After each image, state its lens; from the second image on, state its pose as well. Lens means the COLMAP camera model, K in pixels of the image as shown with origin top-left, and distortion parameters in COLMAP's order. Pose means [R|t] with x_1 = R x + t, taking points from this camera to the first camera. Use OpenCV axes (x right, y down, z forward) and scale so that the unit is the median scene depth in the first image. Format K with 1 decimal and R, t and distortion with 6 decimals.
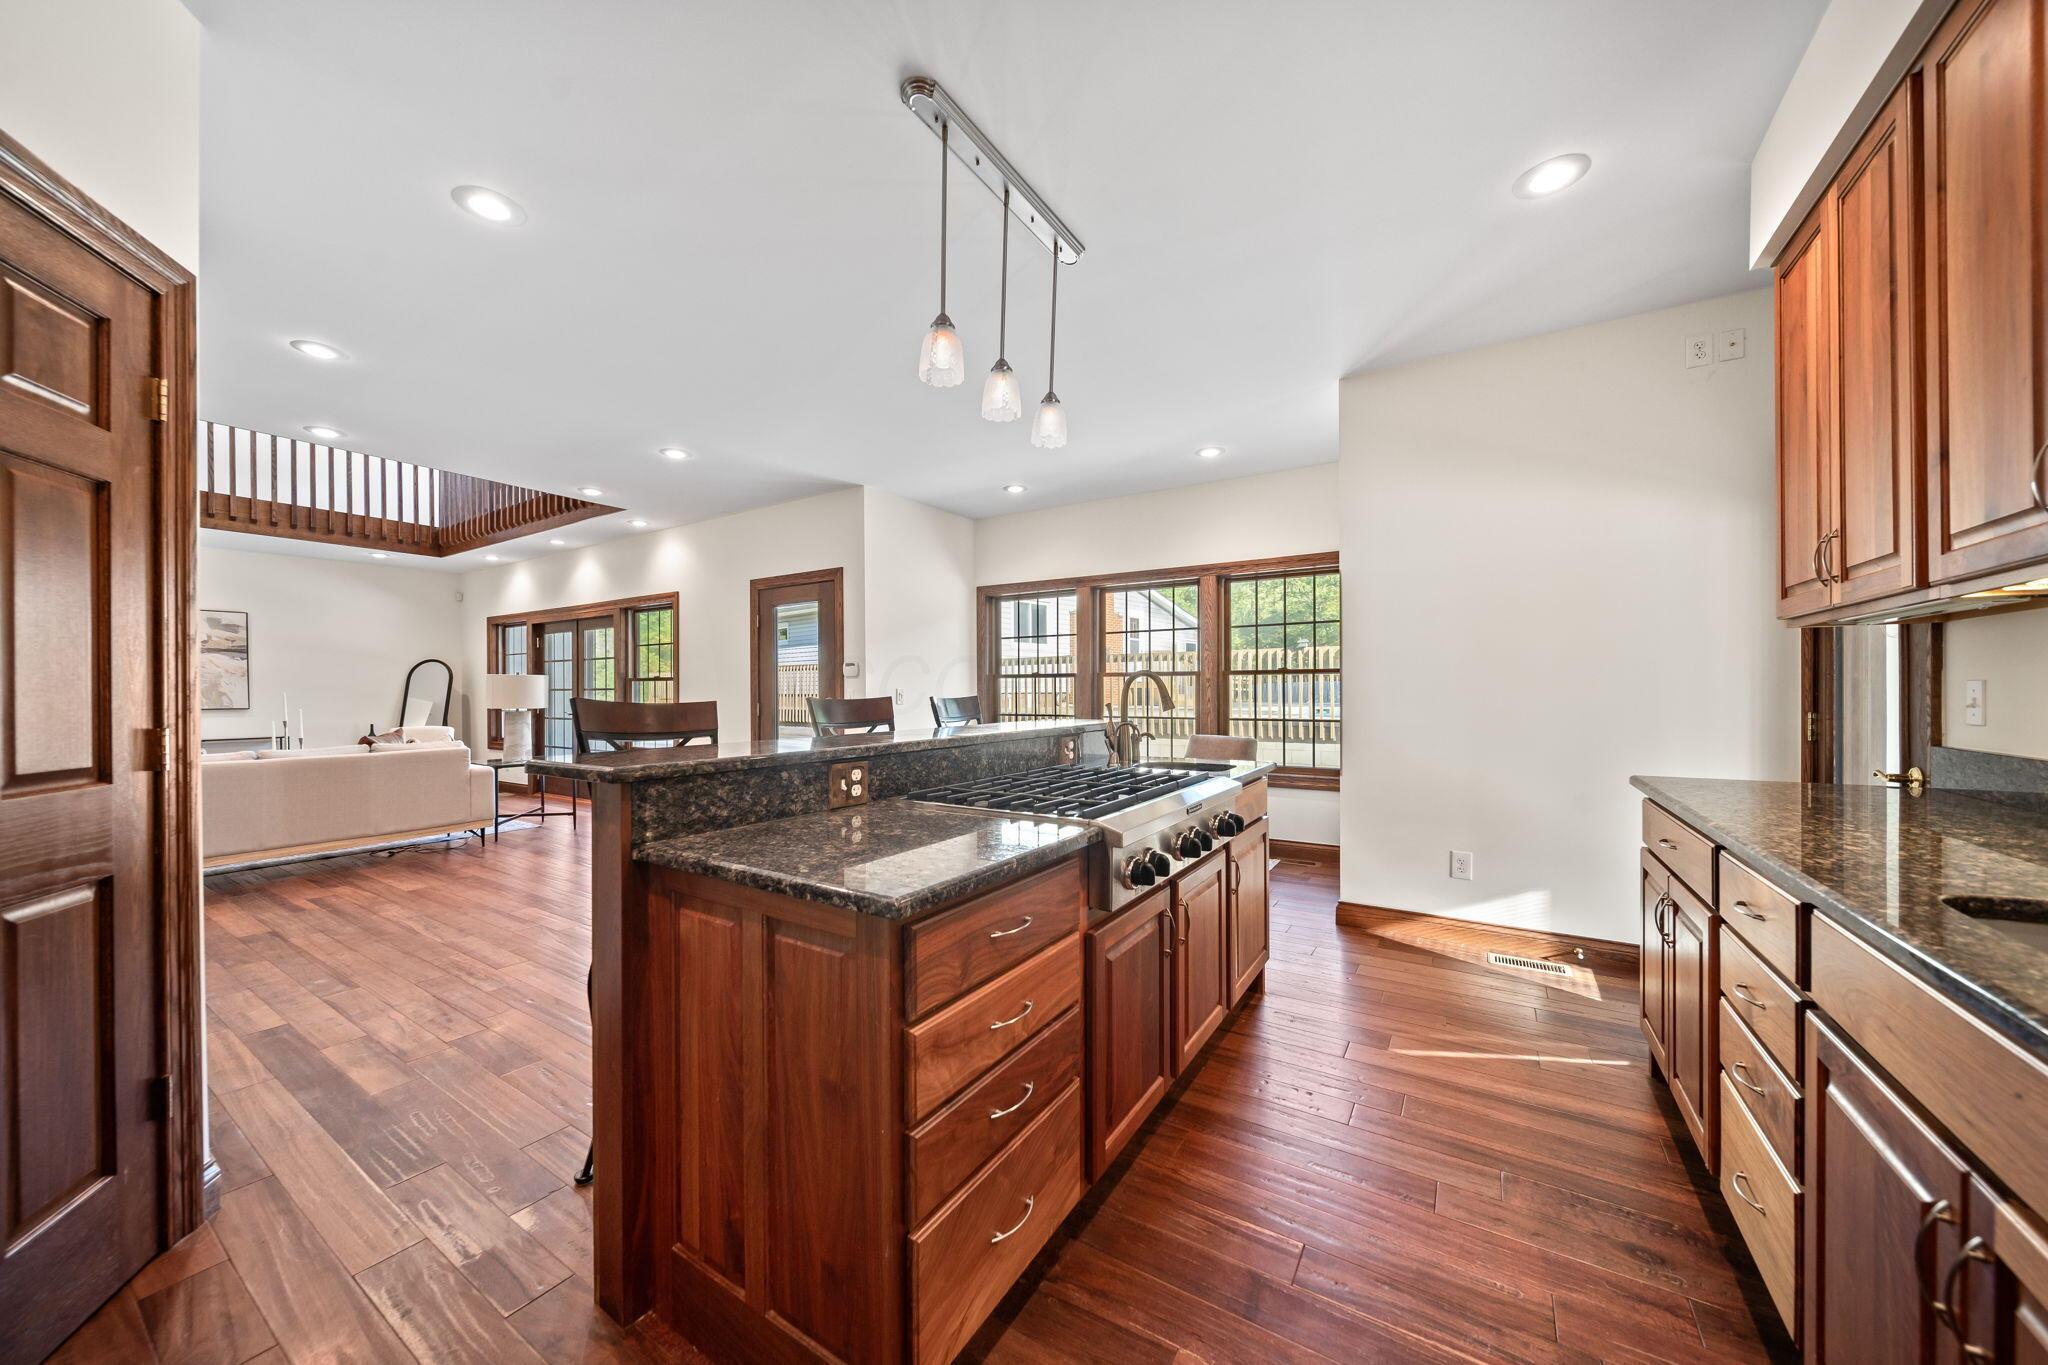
lens RADIAL K [[716.2, 0, 1012.9], [0, 716.2, 687.1], [0, 0, 1]] dist [0.000431, 0.000074]
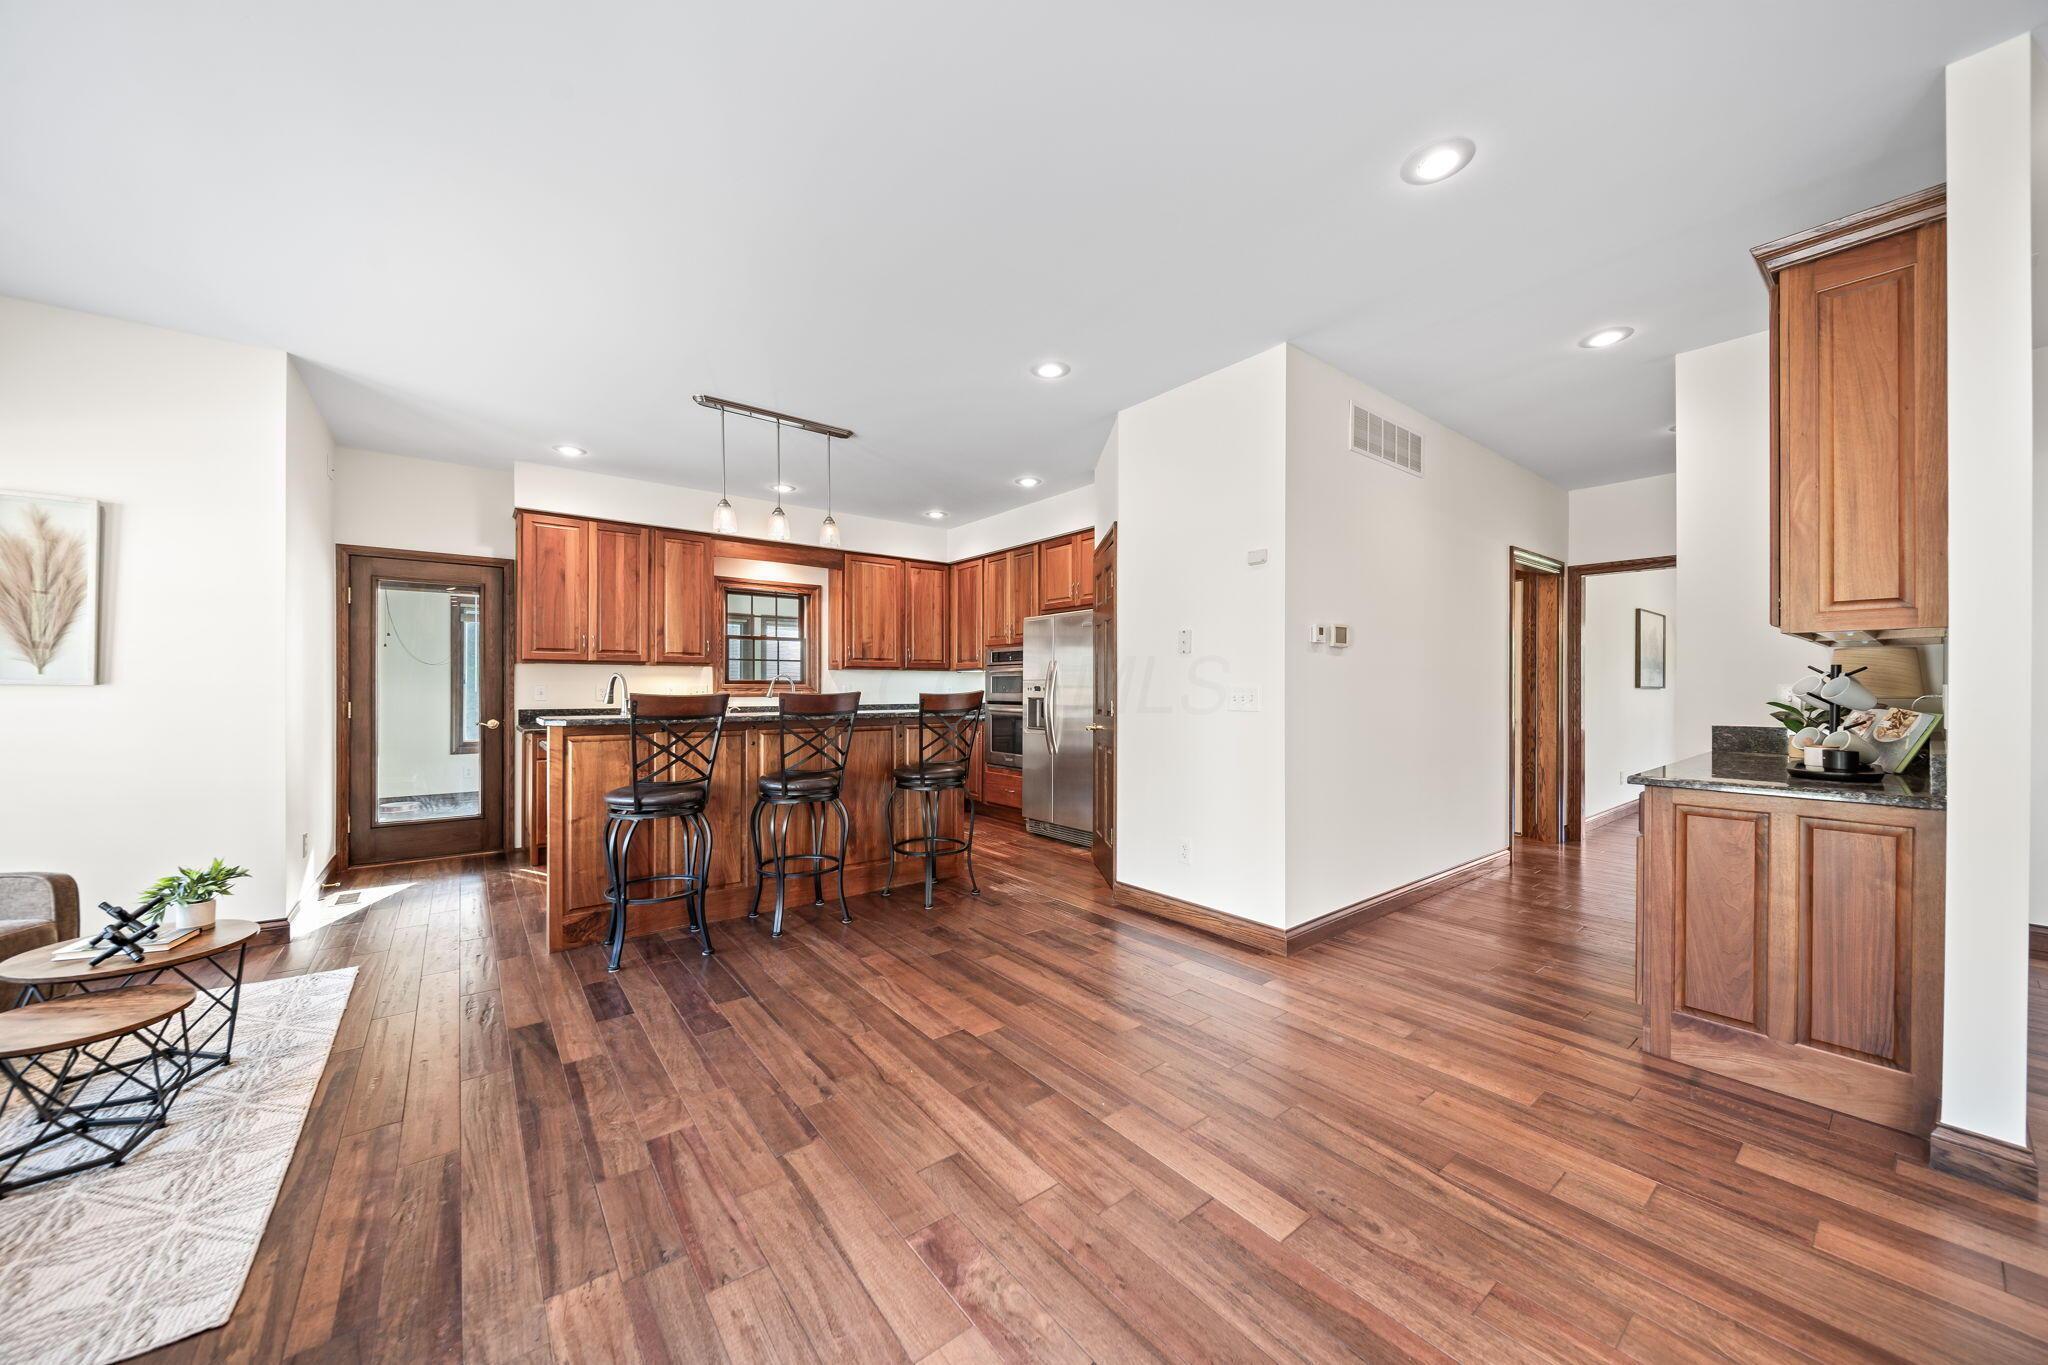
lens RADIAL K [[716.2, 0, 1012.9], [0, 716.2, 687.1], [0, 0, 1]] dist [0.000431, 0.000074]
pose [[-0.943680, 0.000423, 0.330860, -0.946790], [-0.001363, 0.999986, -0.005167, 0.009003], [-0.330858, -0.005327, -0.943666, 2.029858]]
